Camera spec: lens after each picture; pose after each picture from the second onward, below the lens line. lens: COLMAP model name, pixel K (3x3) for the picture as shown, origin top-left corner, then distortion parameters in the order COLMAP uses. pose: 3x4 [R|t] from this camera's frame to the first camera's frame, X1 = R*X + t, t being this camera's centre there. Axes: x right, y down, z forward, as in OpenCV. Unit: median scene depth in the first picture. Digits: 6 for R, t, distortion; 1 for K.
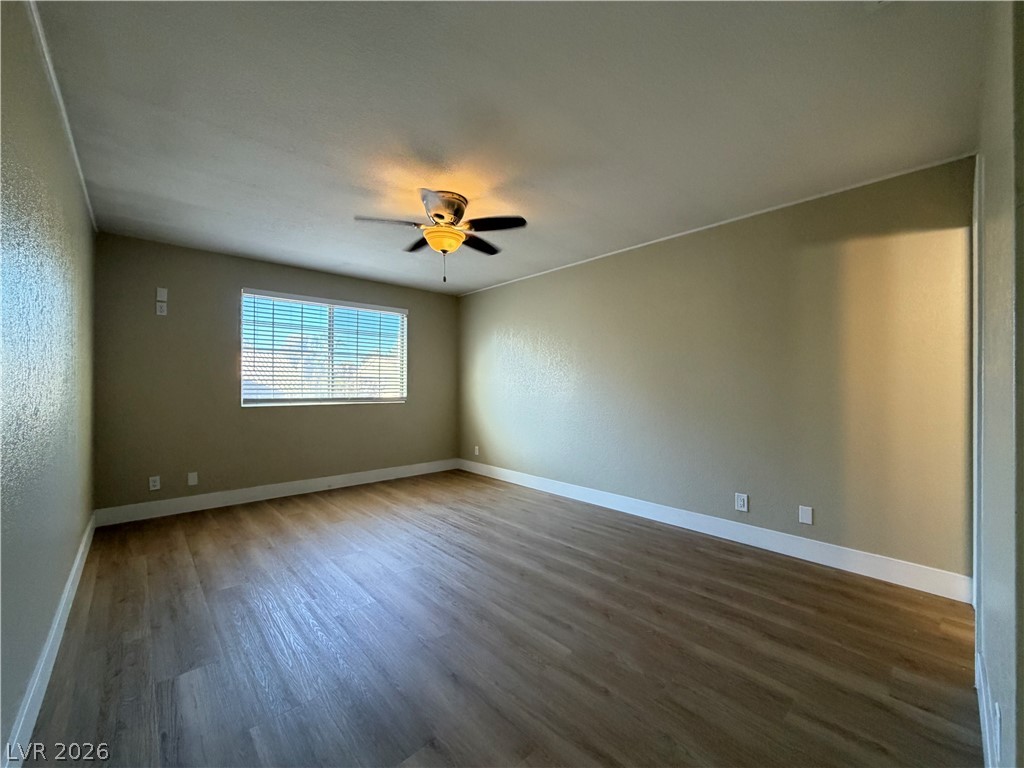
lens RADIAL K [[409.4, 0, 509.5], [0, 409.4, 384.6], [0, 0, 1]] dist [-0.000124, 0.000367]
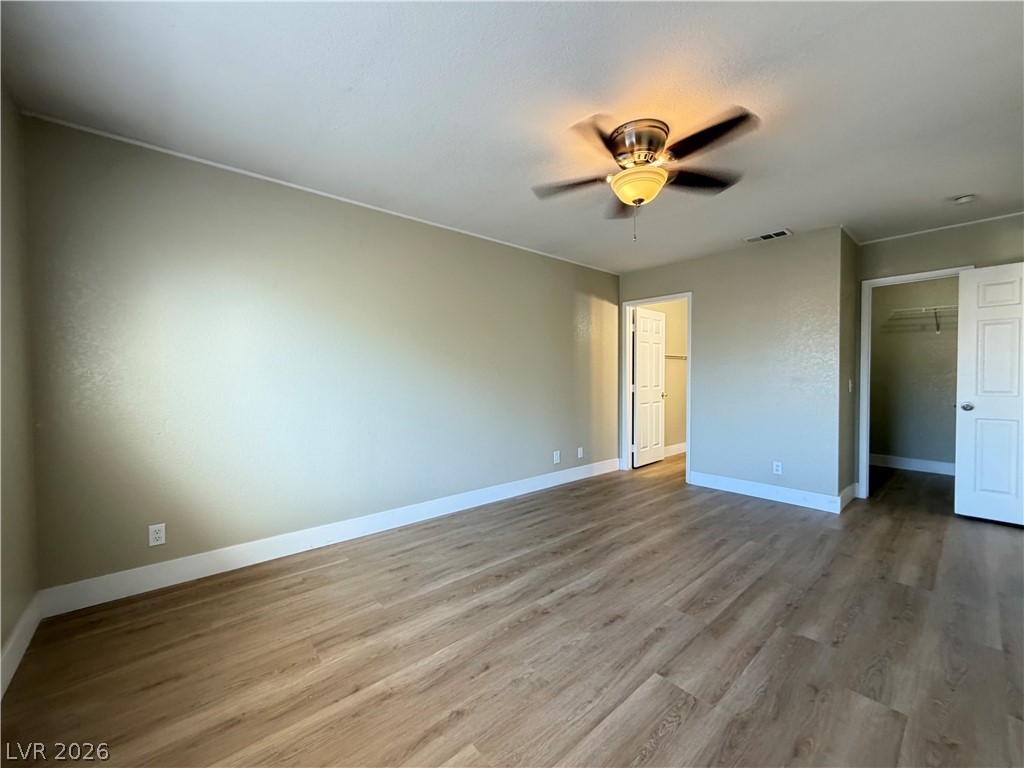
lens RADIAL K [[409.4, 0, 515.0], [0, 409.4, 379.3], [0, 0, 1]] dist [-0.000124, 0.000367]
pose [[0.019598, -0.010796, 0.999750, -0.826681], [0.000548, 0.999942, 0.010788, -0.000975], [-0.999808, 0.000337, 0.019602, 1.065903]]
